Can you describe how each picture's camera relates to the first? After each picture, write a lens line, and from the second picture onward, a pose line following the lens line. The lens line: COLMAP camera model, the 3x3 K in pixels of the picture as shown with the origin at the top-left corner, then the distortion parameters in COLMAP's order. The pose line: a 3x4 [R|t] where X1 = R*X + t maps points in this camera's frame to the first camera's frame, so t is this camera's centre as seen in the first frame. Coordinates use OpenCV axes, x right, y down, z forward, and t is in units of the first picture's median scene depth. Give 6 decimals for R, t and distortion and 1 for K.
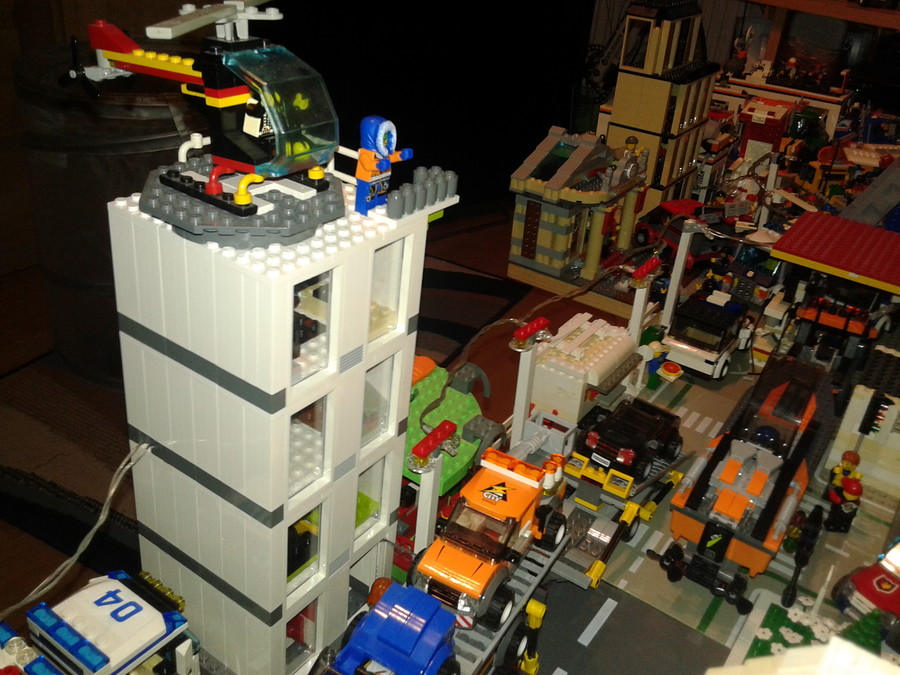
lens RADIAL K [[850.2, 0, 458.7], [0, 850.2, 310.1], [0, 0, 1]] dist [0.126862, -0.331246]
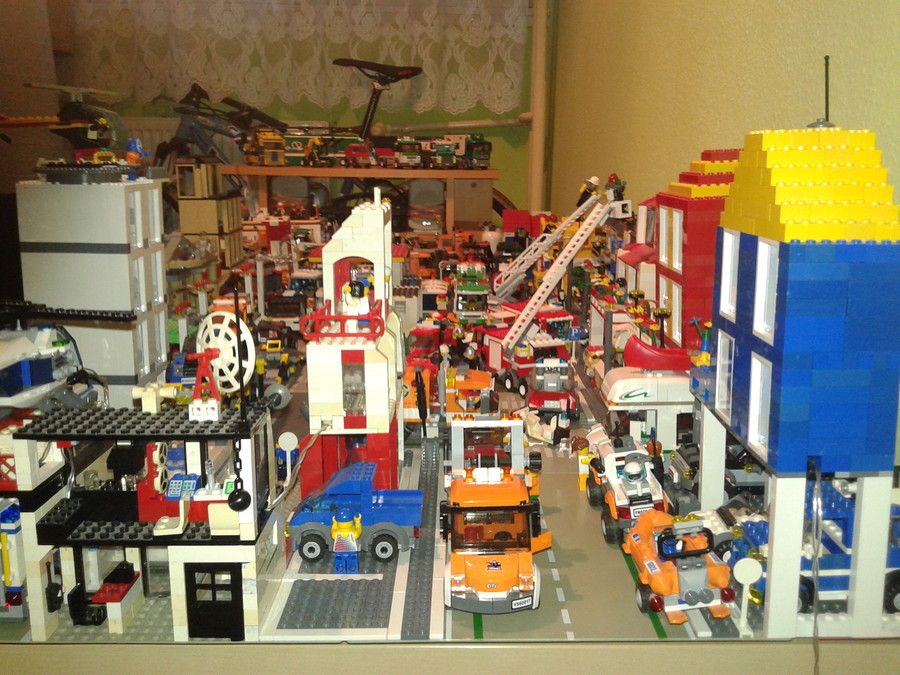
lens RADIAL K [[850.2, 0, 458.7], [0, 850.2, 310.1], [0, 0, 1]] dist [0.126862, -0.331246]
pose [[0.821778, -0.181561, 0.540108, -0.276810], [0.318469, 0.932358, -0.171134, 0.338285], [-0.472502, 0.312642, 0.824012, -0.443555]]
